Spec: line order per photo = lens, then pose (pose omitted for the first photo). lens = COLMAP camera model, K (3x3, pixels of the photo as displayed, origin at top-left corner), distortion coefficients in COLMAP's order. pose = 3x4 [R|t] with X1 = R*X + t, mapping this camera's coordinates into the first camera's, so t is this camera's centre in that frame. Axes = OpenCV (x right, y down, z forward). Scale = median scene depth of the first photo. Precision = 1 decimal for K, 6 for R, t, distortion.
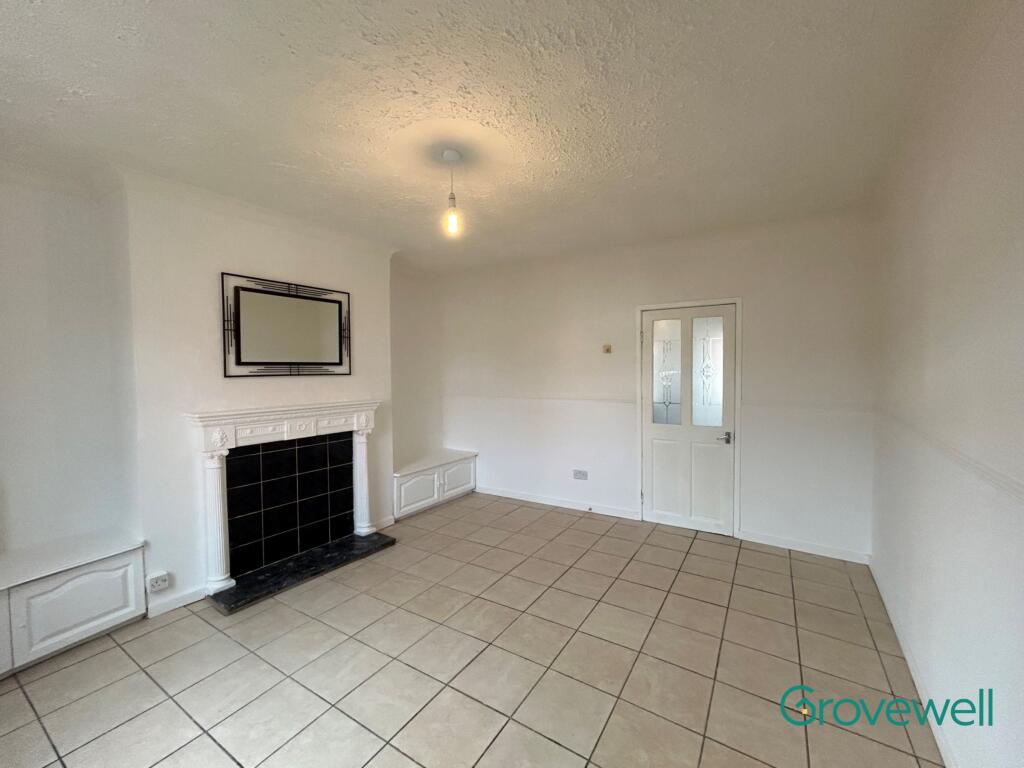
lens RADIAL K [[416.6, 0, 513.6], [0, 416.6, 382.2], [0, 0, 1]] dist [0.000748, 0.000263]
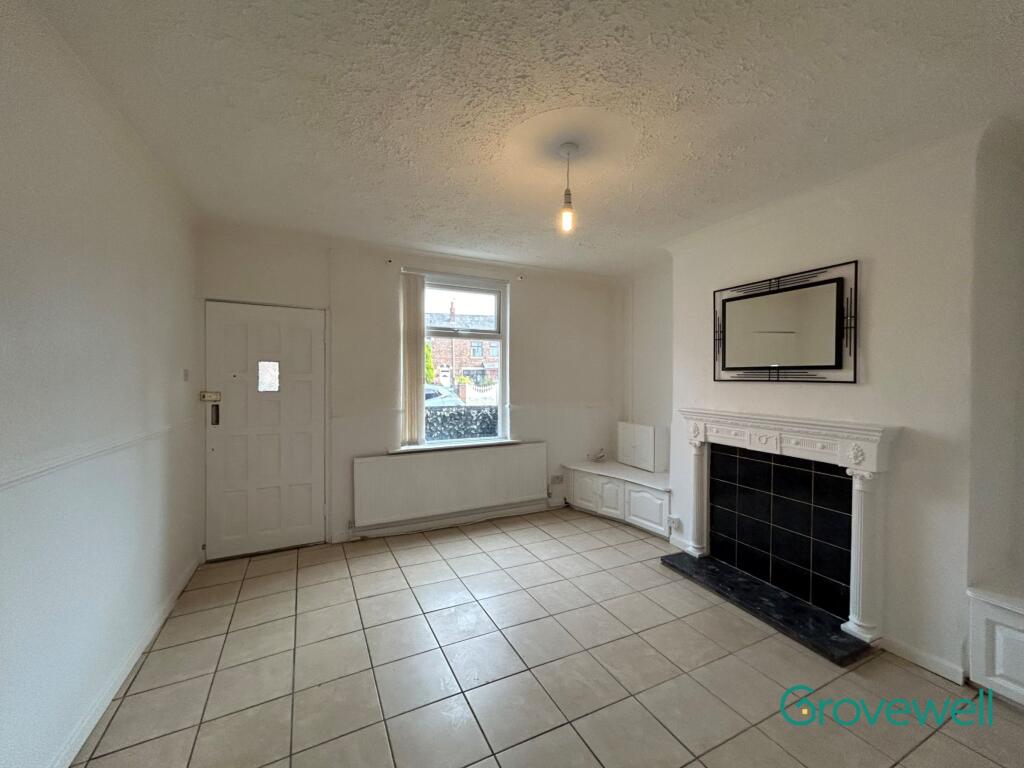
lens RADIAL K [[421.3, 0, 511.9], [0, 421.3, 381.3], [0, 0, 1]] dist [-0.000094, 0.000137]
pose [[-0.523544, 0.016581, -0.851837, 0.522472], [-0.028183, 0.998926, 0.036765, -0.033291], [0.851532, 0.043255, -0.522515, 0.987982]]
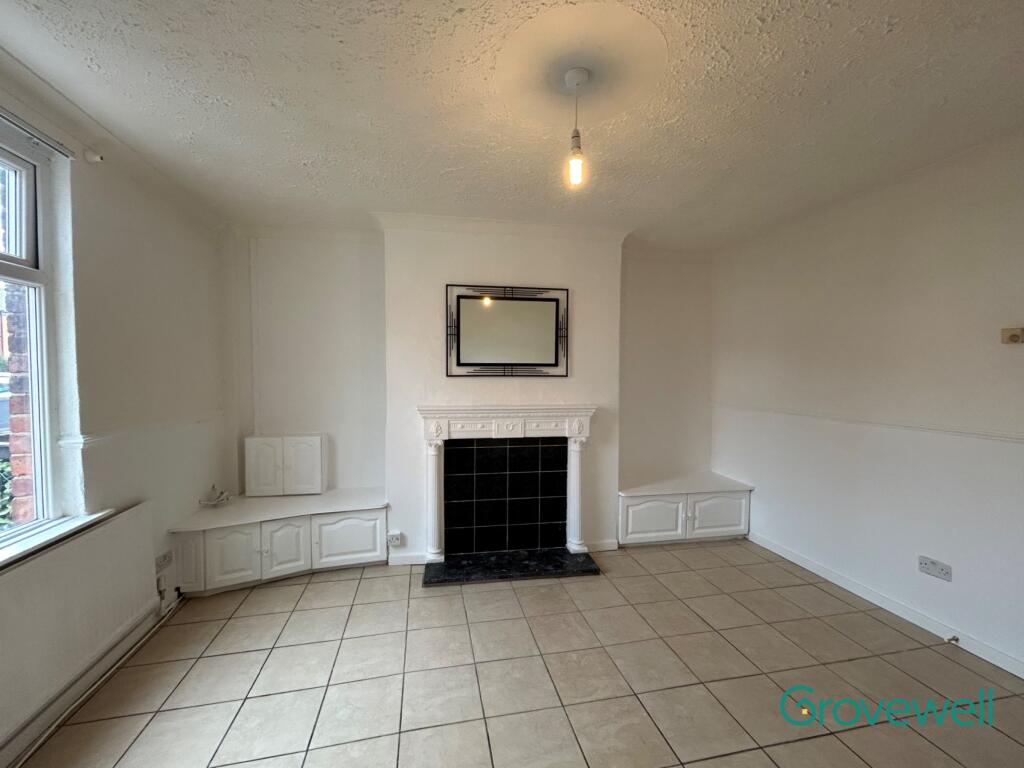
lens RADIAL K [[416.6, 0, 513.6], [0, 416.6, 382.2], [0, 0, 1]] dist [0.000748, 0.000263]
pose [[0.695989, 0.030524, -0.717404, 0.218056], [-0.032922, 0.999402, 0.010584, -0.012580], [0.717298, 0.016252, 0.696577, 0.294790]]
